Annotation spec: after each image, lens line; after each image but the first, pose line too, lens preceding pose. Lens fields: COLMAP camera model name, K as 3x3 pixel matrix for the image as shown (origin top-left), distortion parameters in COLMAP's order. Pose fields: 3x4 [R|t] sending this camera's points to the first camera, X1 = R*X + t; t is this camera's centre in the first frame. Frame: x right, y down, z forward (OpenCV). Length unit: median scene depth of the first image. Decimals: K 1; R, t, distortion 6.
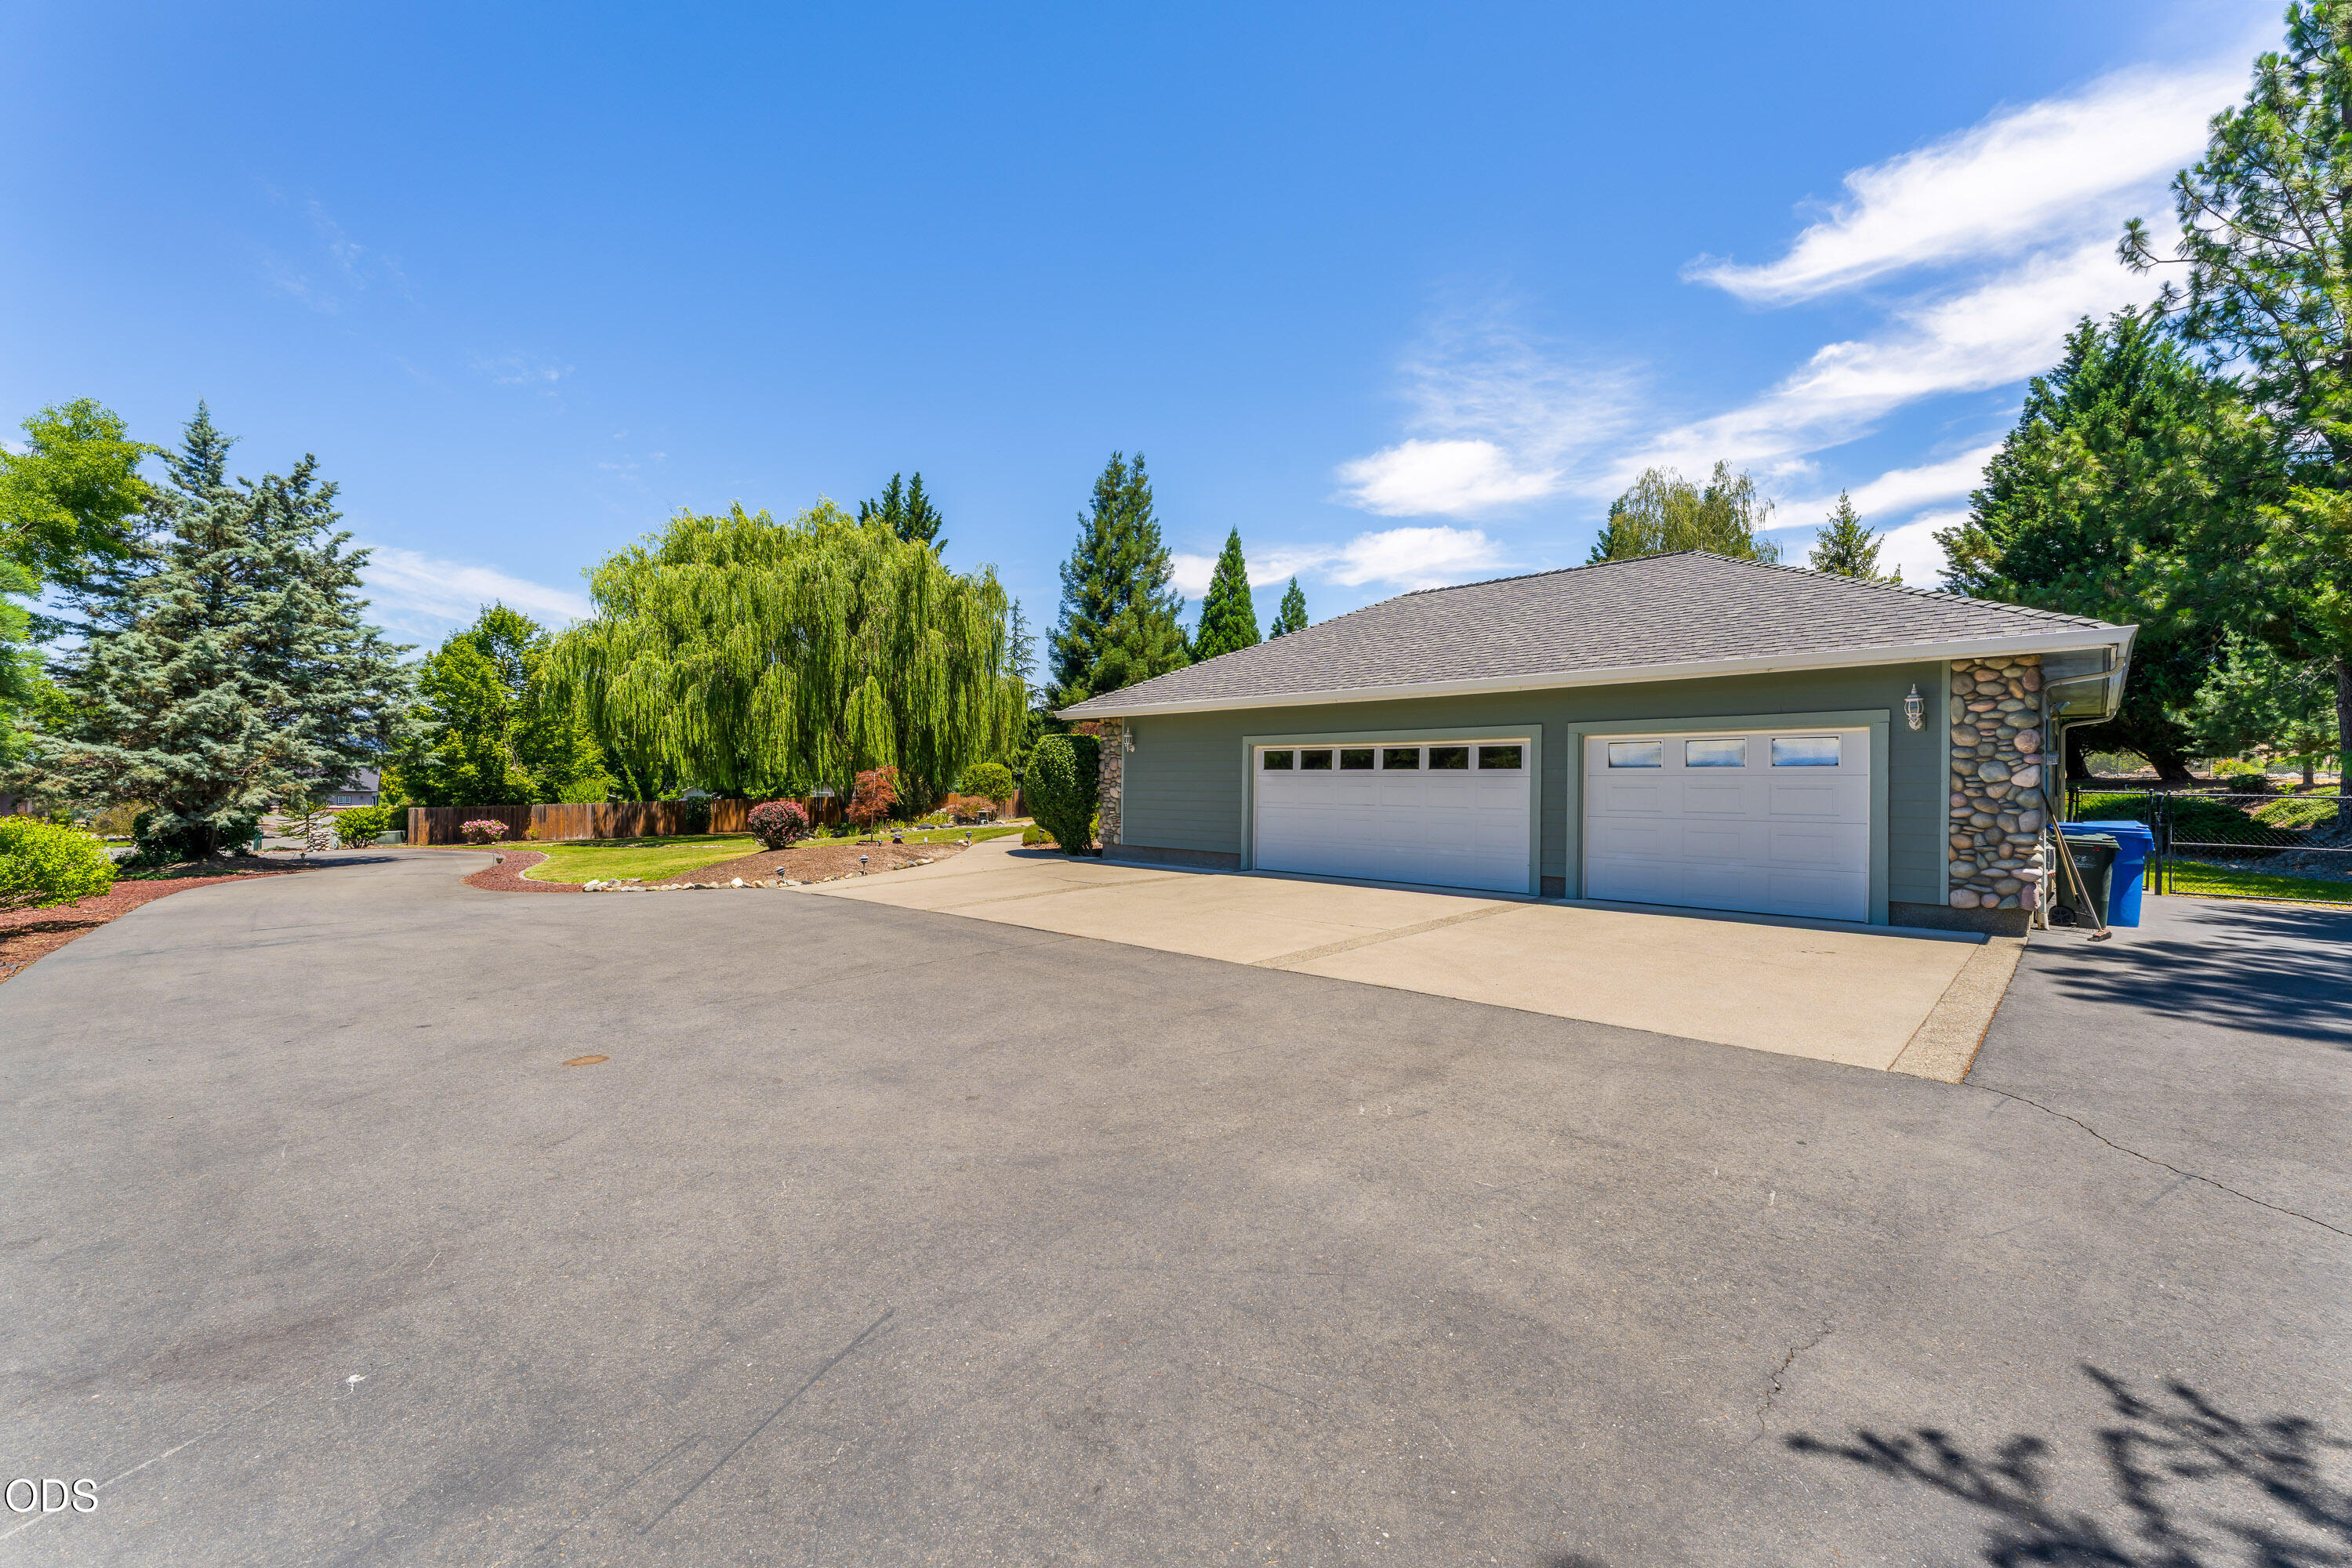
lens RADIAL K [[946.6, 0, 1191.7], [0, 946.6, 764.4], [0, 0, 1]] dist [0.051354, 0.000103]
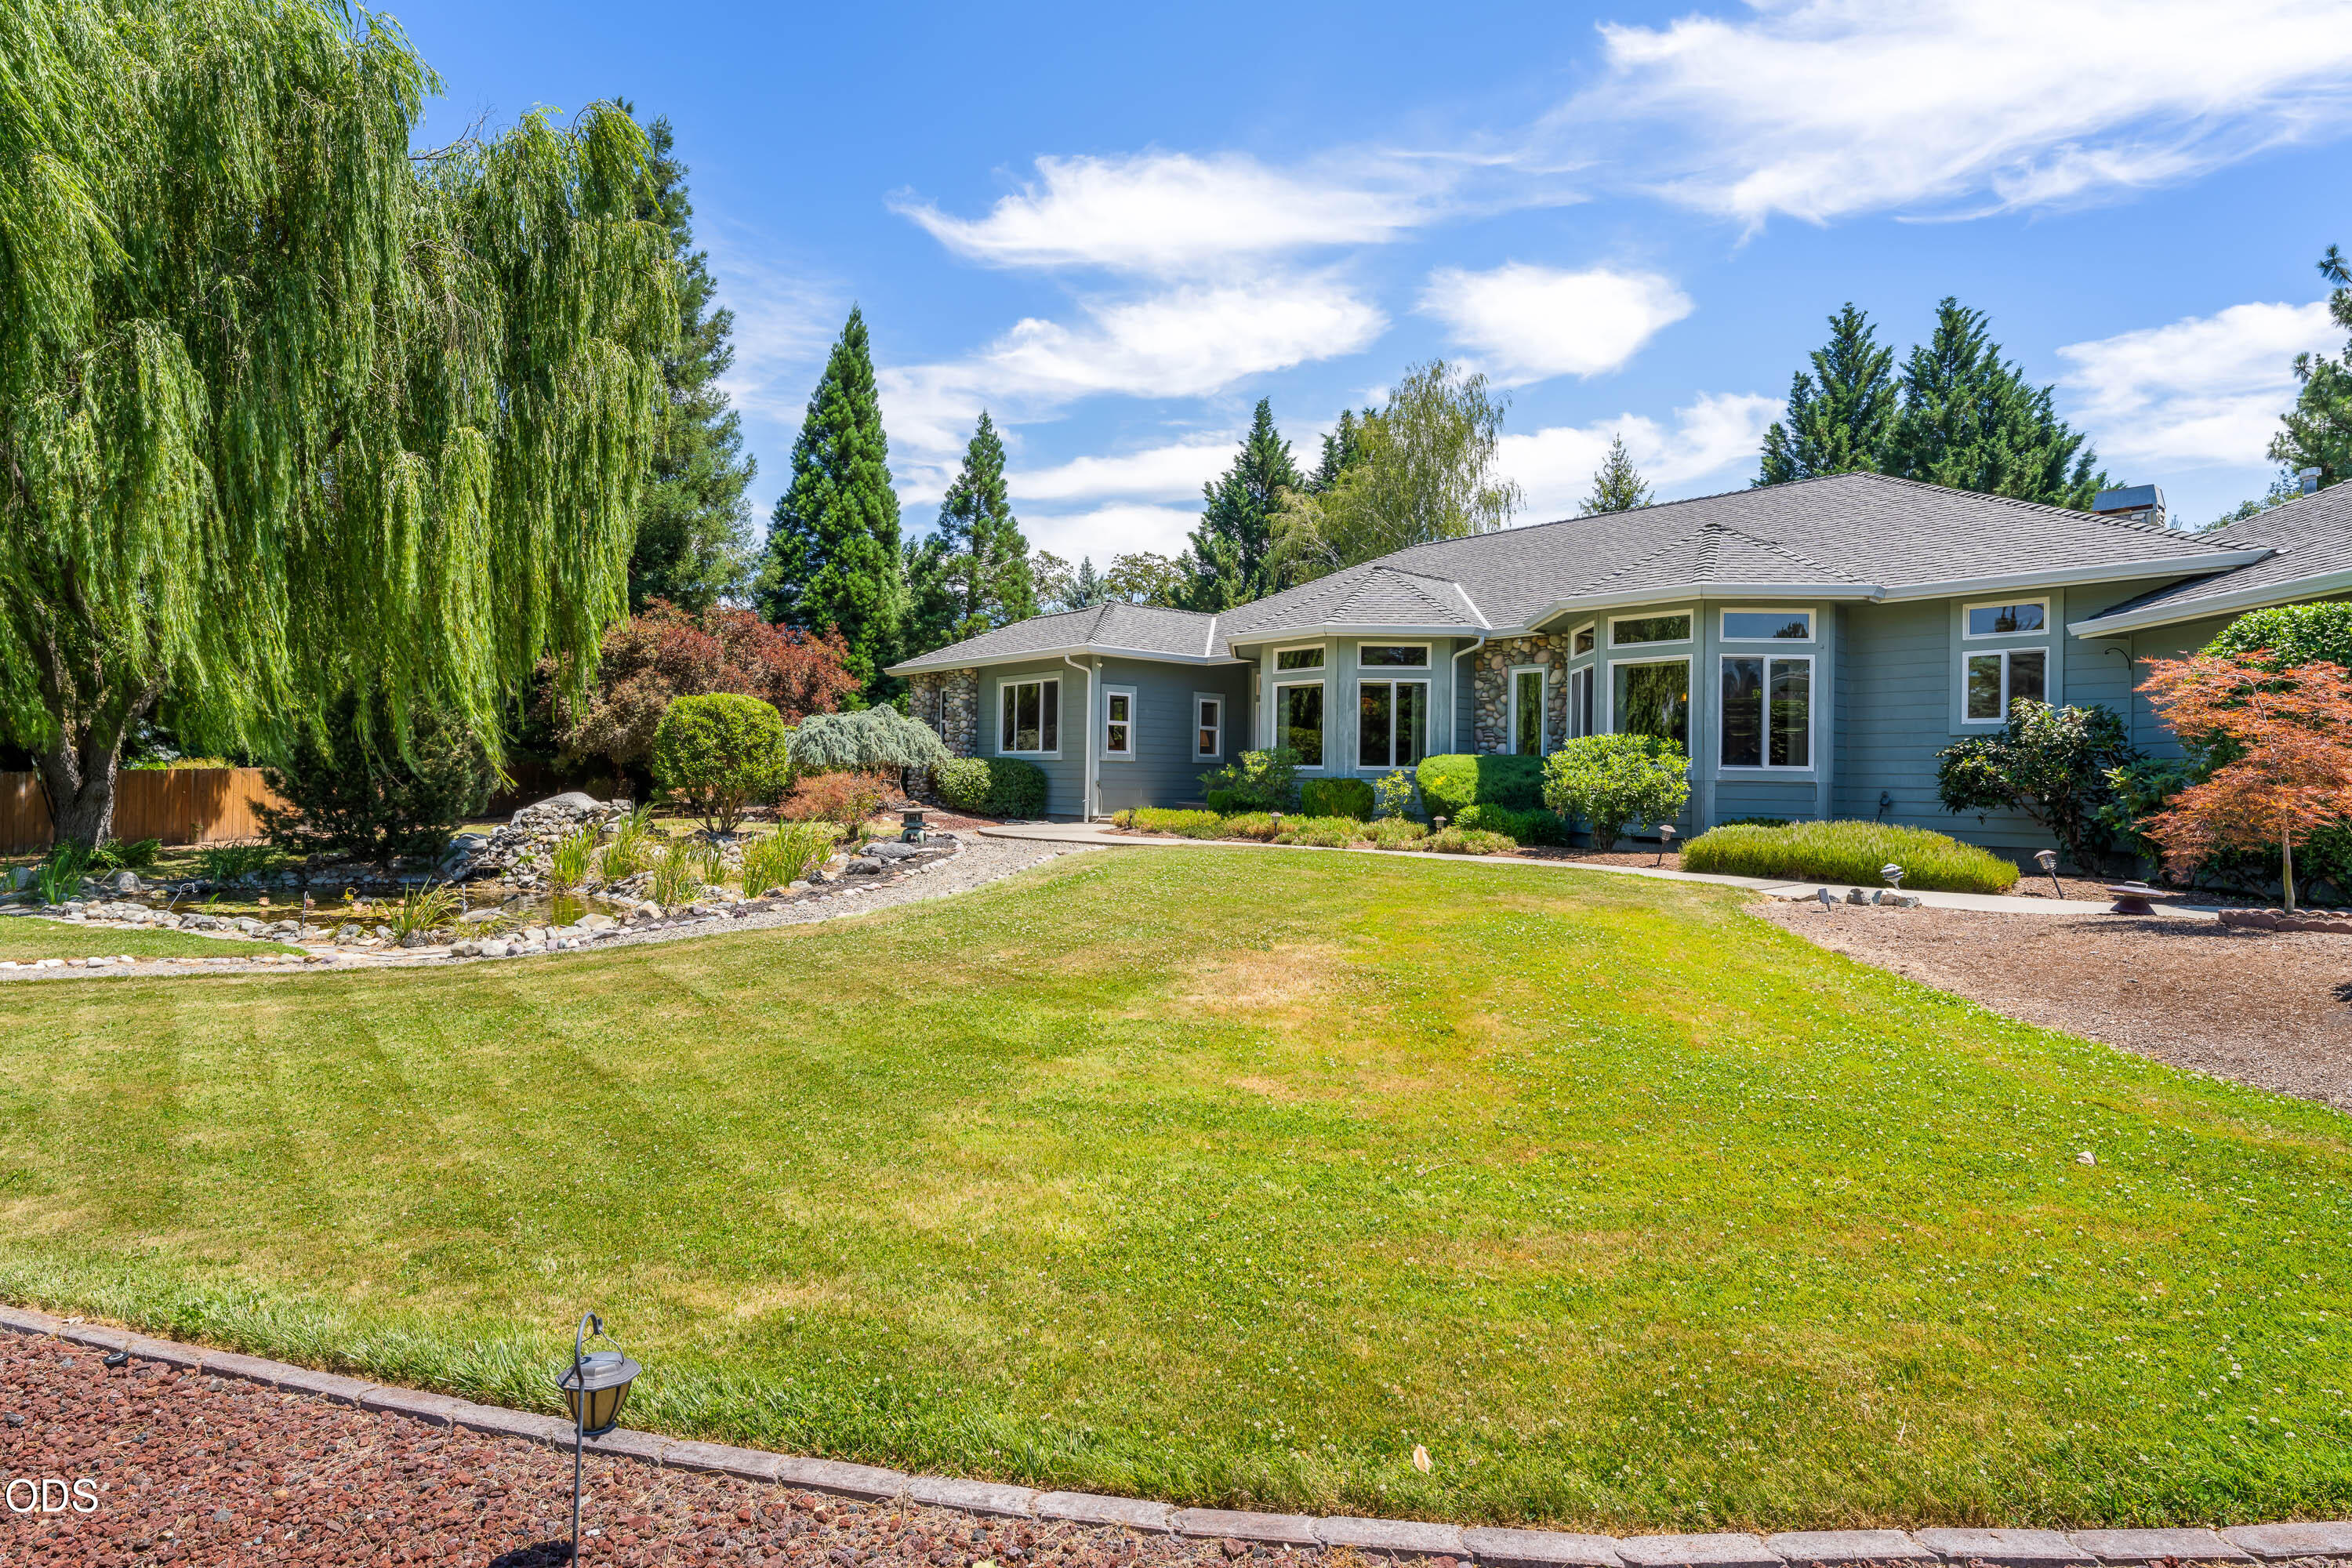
lens RADIAL K [[1187.0, 0, 1159.4], [0, 1187.0, 754.2], [0, 0, 1]] dist [-0.003012, 0.001056]
pose [[0.769133, 0.014429, 0.638926, -0.527148], [-0.020860, 0.999779, 0.002532, 0.026127], [-0.638749, -0.015276, 0.769264, 0.667839]]
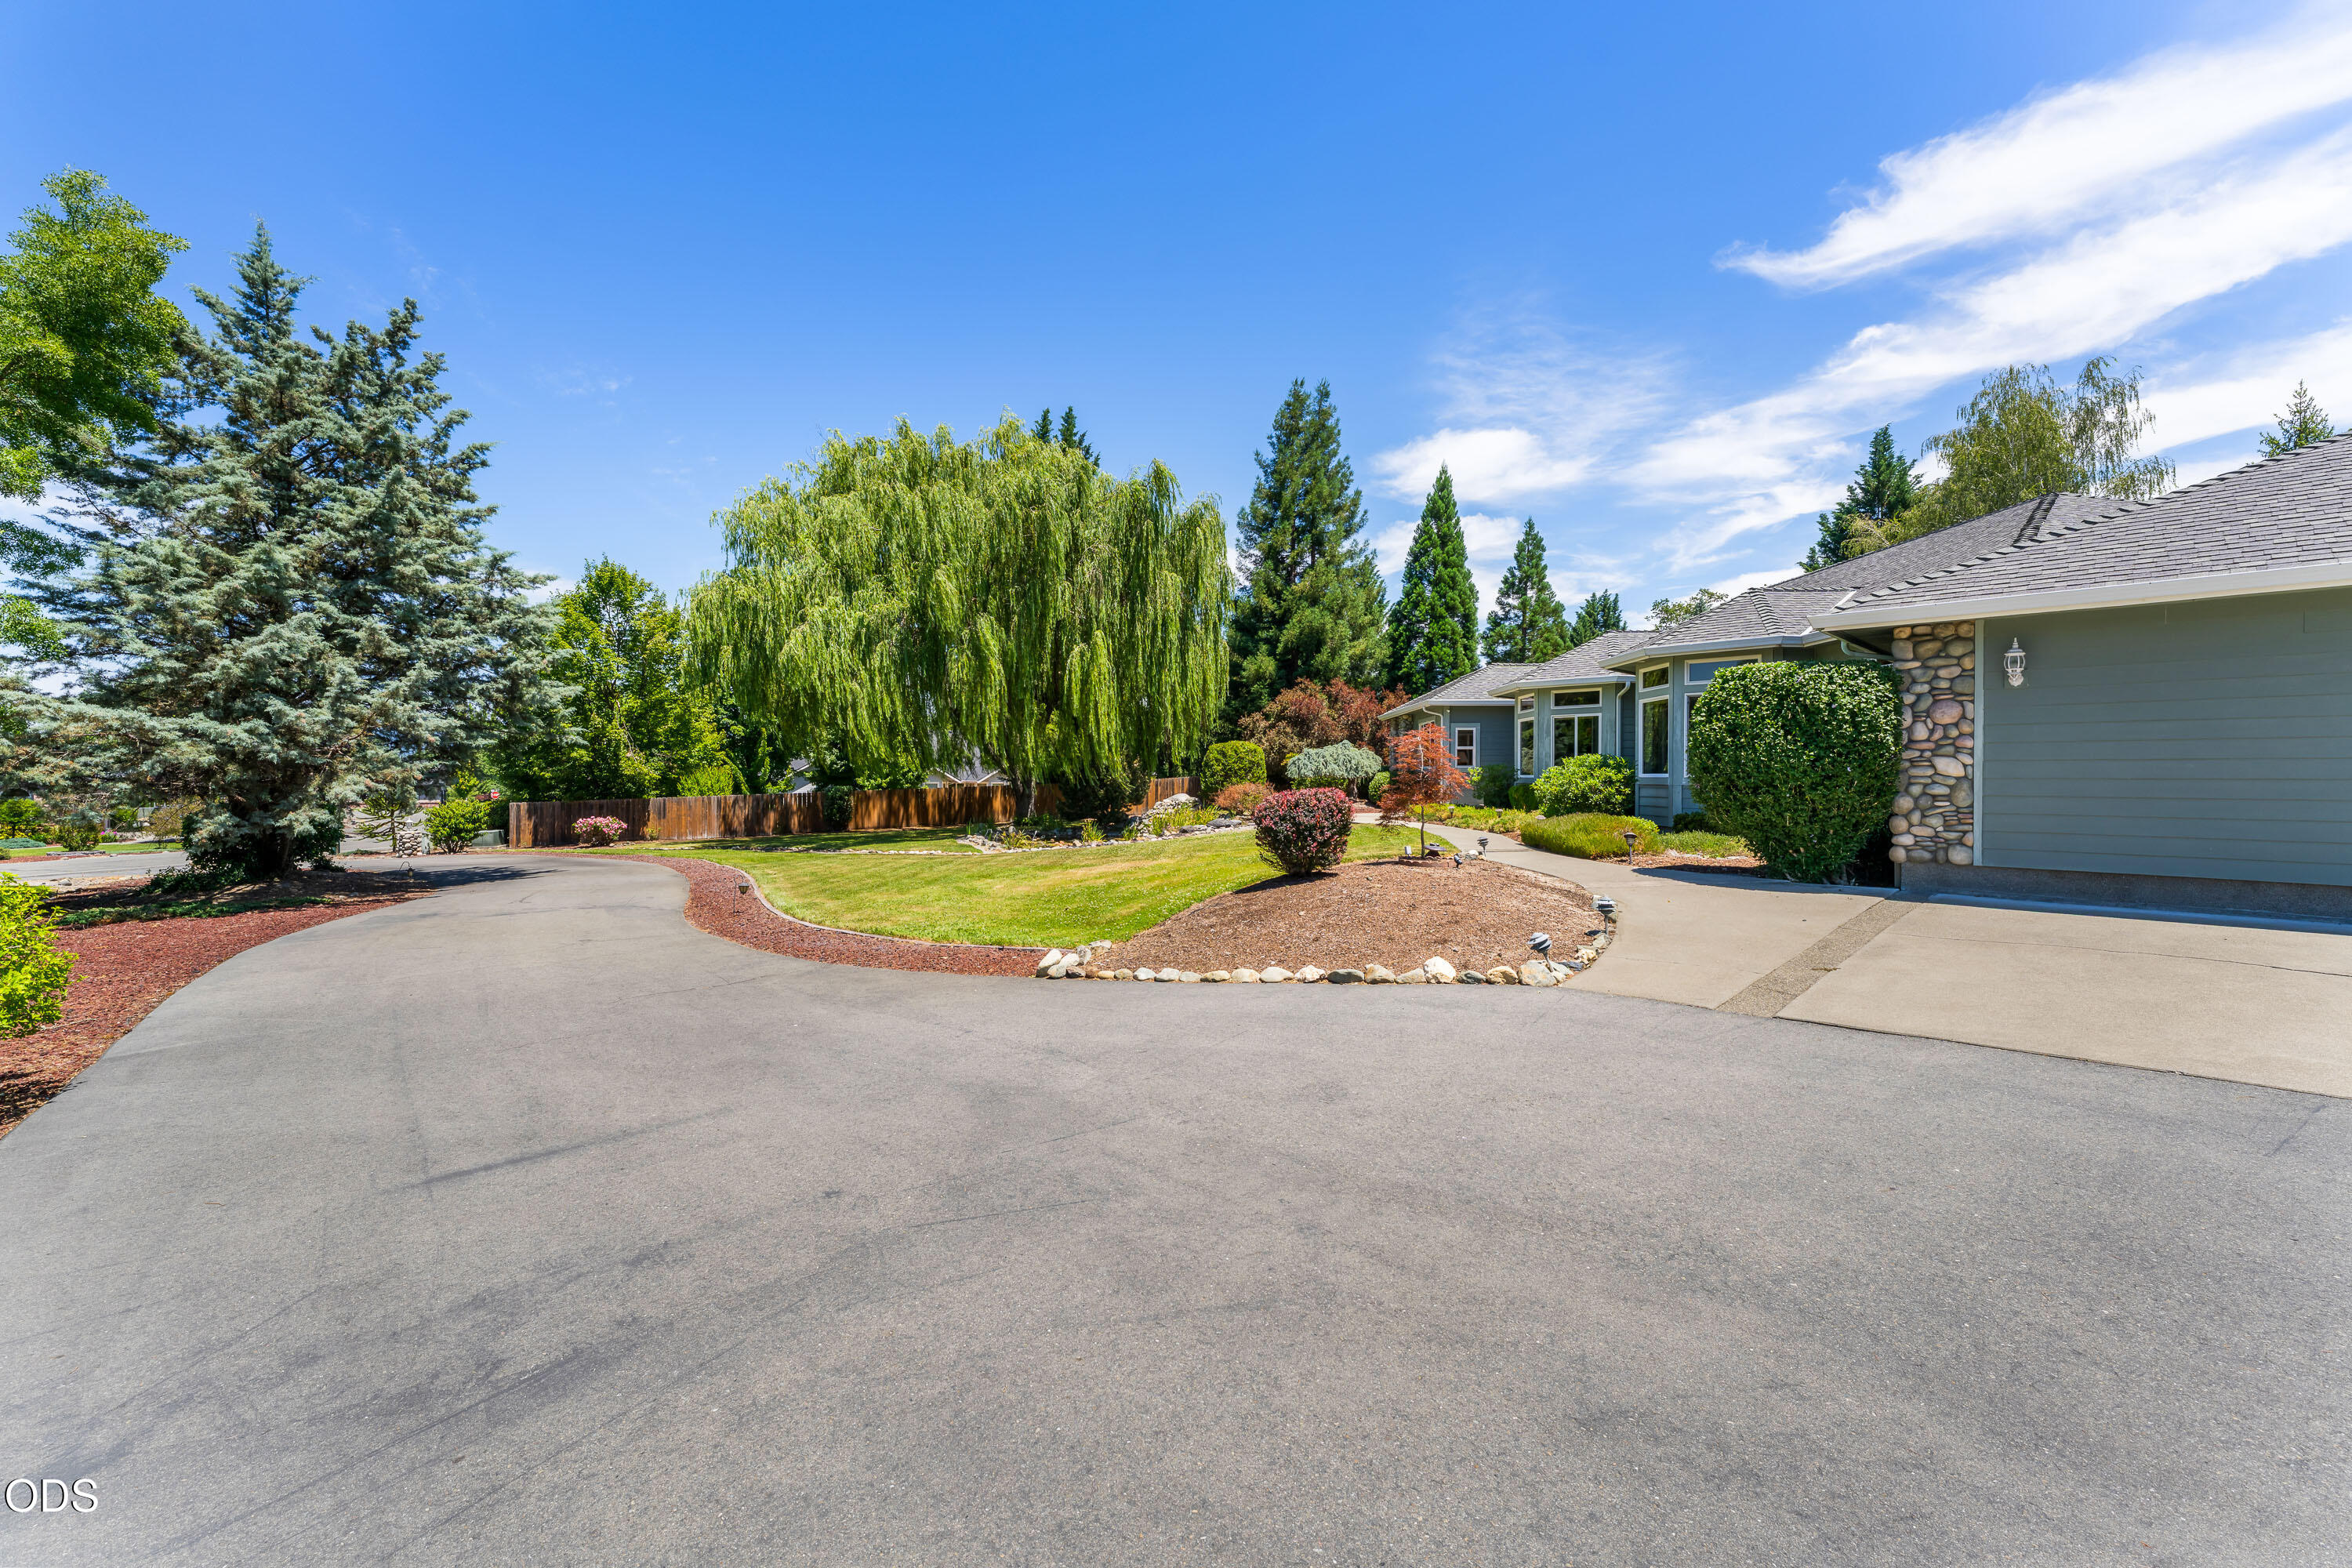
lens RADIAL K [[946.6, 0, 1220.7], [0, 946.6, 751.1], [0, 0, 1]] dist [0.051354, 0.000103]
pose [[0.999912, -0.007389, -0.011006, -0.239517], [0.007355, 0.999968, -0.003157, 0.010301], [0.011029, 0.003076, 0.999934, 0.234938]]
